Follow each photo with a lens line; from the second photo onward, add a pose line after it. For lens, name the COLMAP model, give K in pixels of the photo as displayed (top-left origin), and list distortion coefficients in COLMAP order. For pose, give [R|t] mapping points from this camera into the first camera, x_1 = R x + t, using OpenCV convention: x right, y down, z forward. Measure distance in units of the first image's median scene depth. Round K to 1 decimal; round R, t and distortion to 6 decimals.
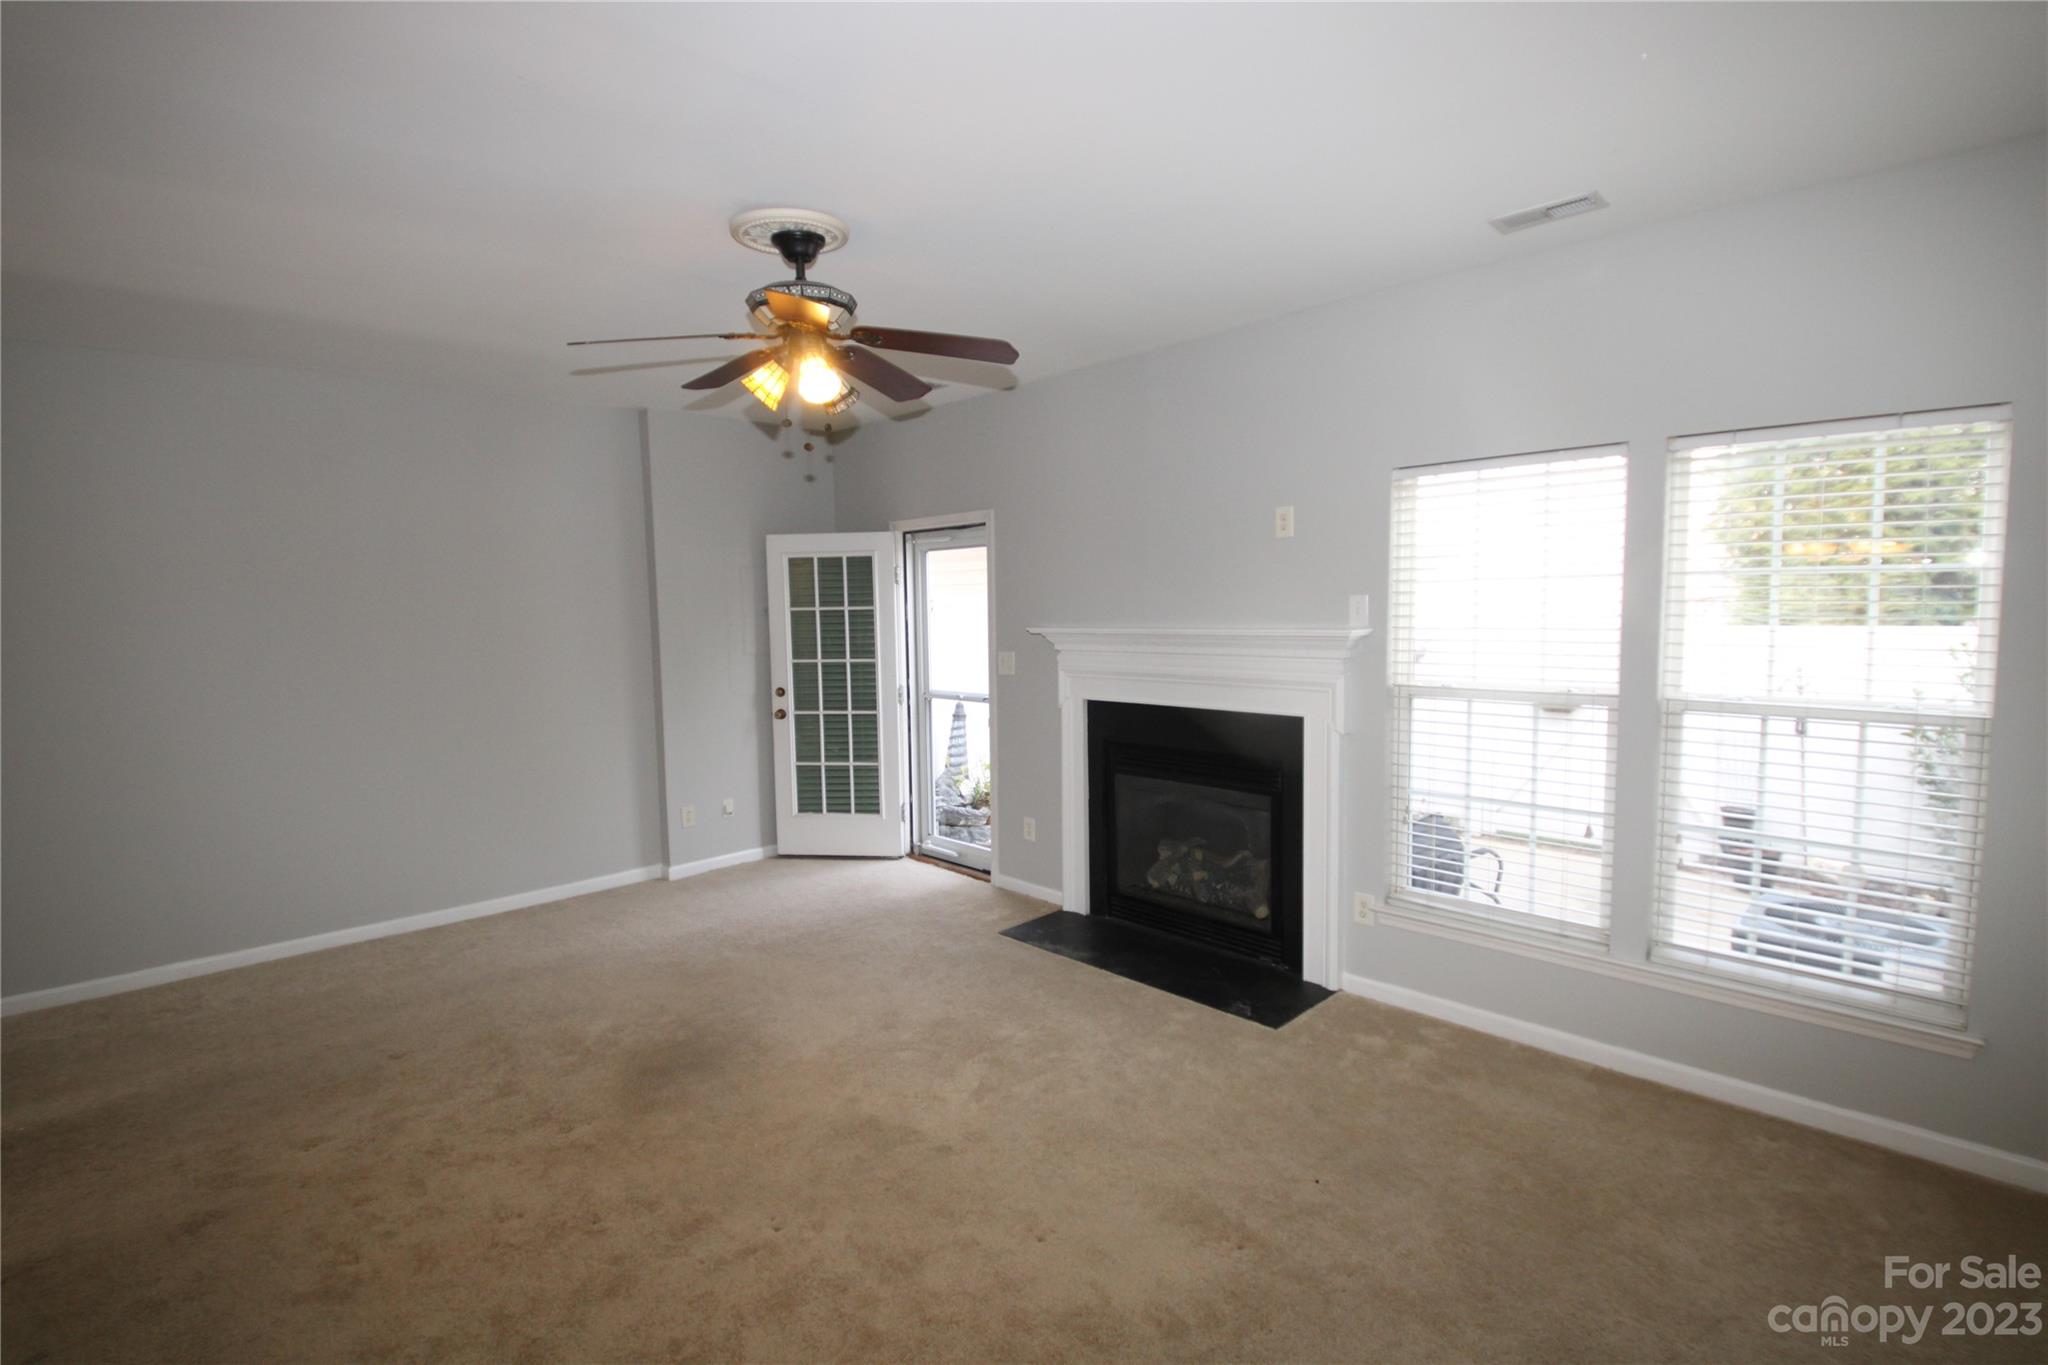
lens RADIAL K [[962.9, 0, 1026.4], [0, 962.9, 693.9], [0, 0, 1]] dist [-0.001565, -0.000917]
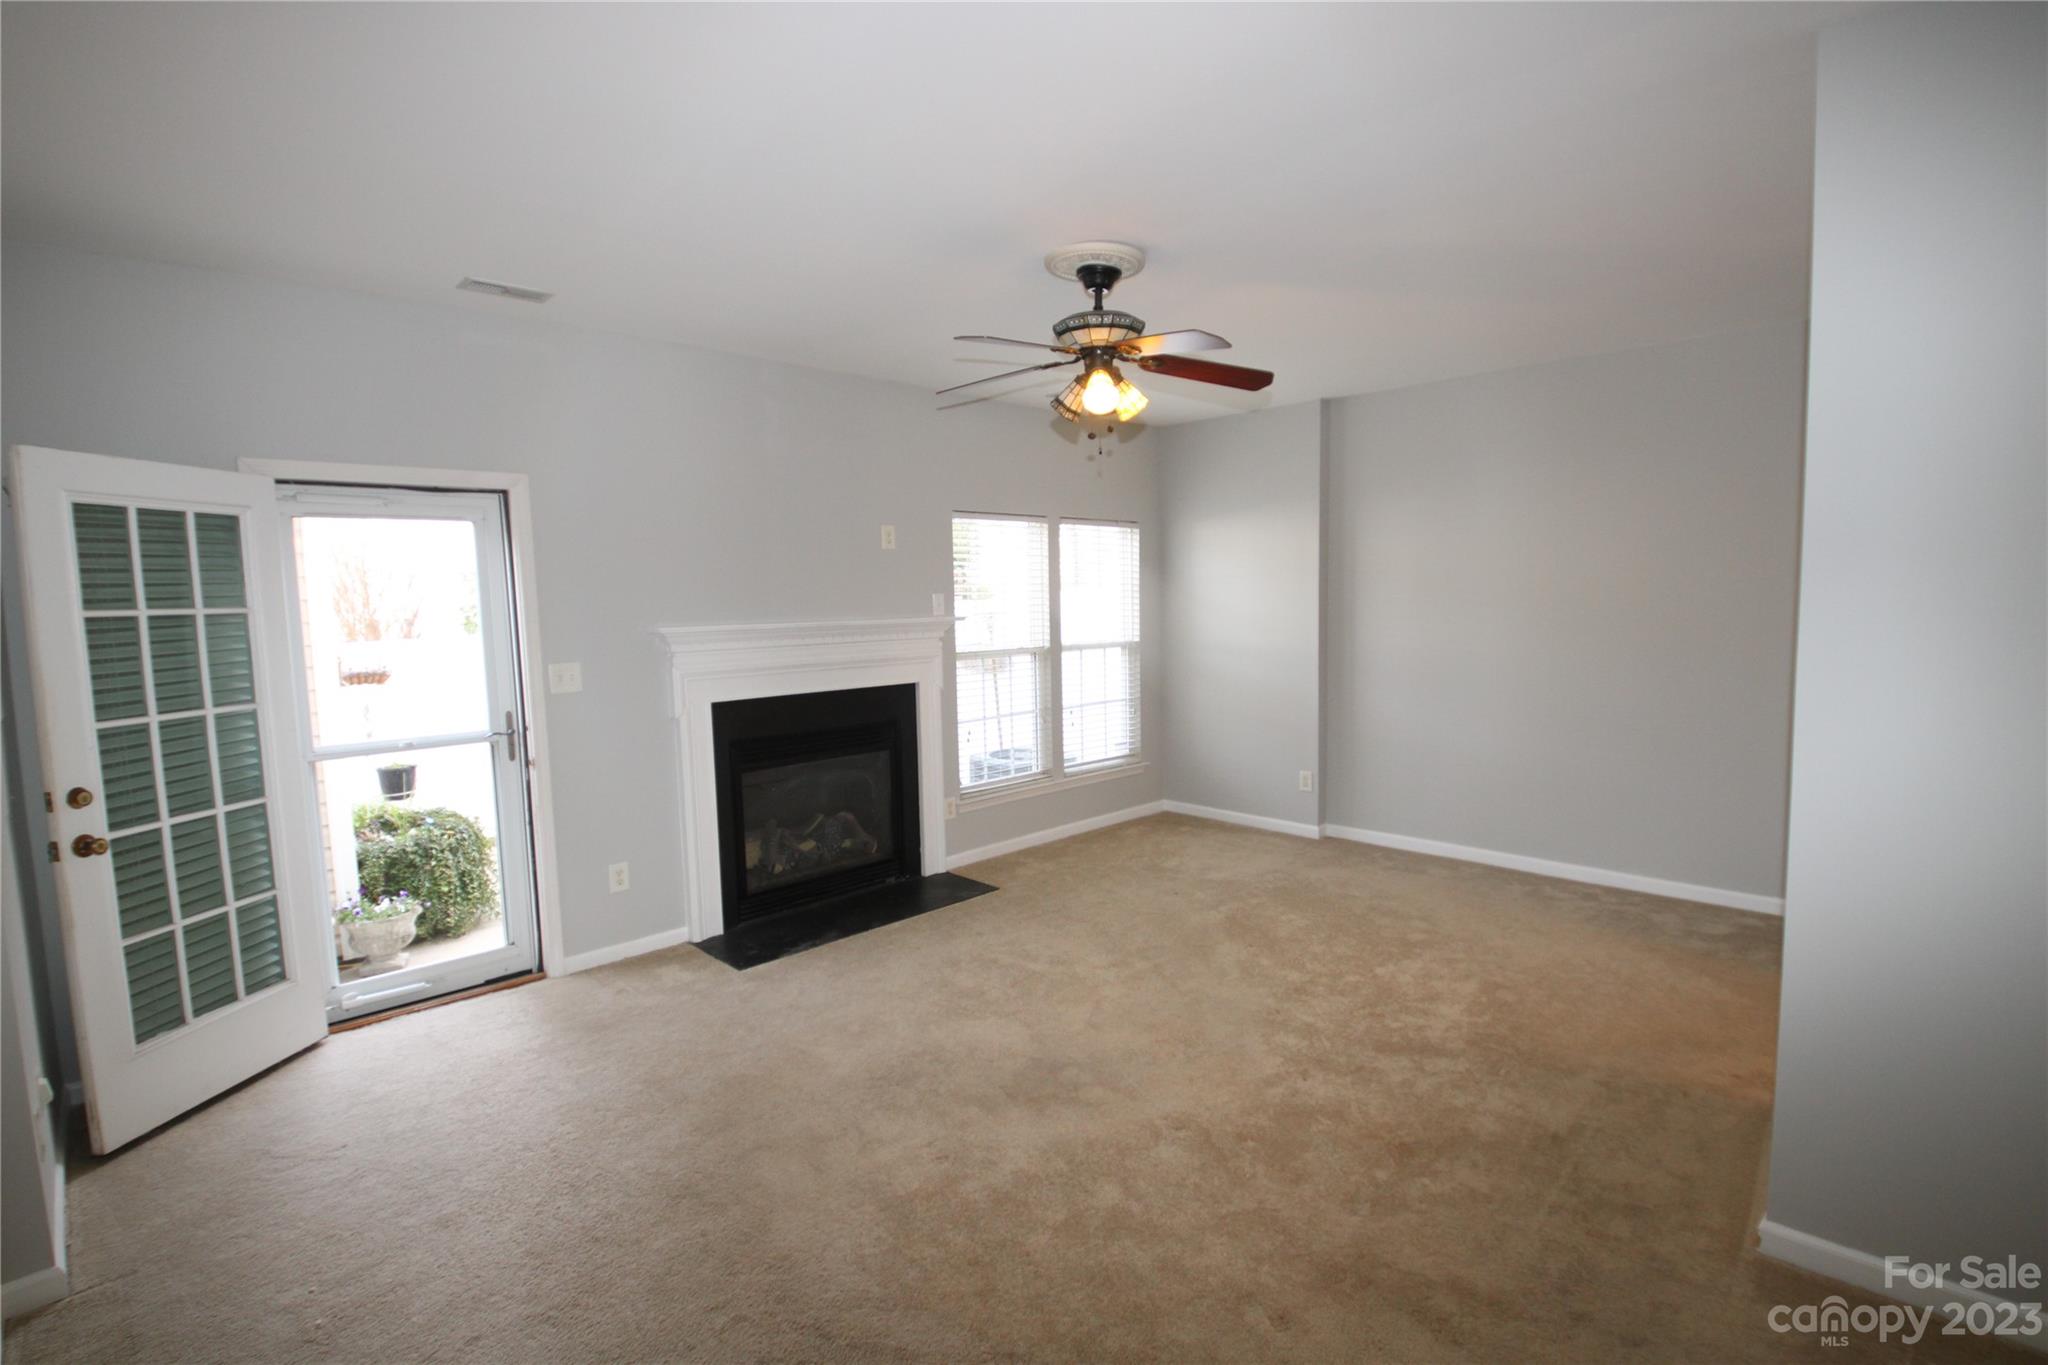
lens RADIAL K [[962.9, 0, 1026.4], [0, 962.9, 693.9], [0, 0, 1]] dist [-0.001565, -0.000917]
pose [[-0.008603, -0.082539, 0.996551, -0.885233], [0.113938, 0.990016, 0.082982, -0.046116], [-0.993451, 0.114259, 0.000888, 0.701050]]
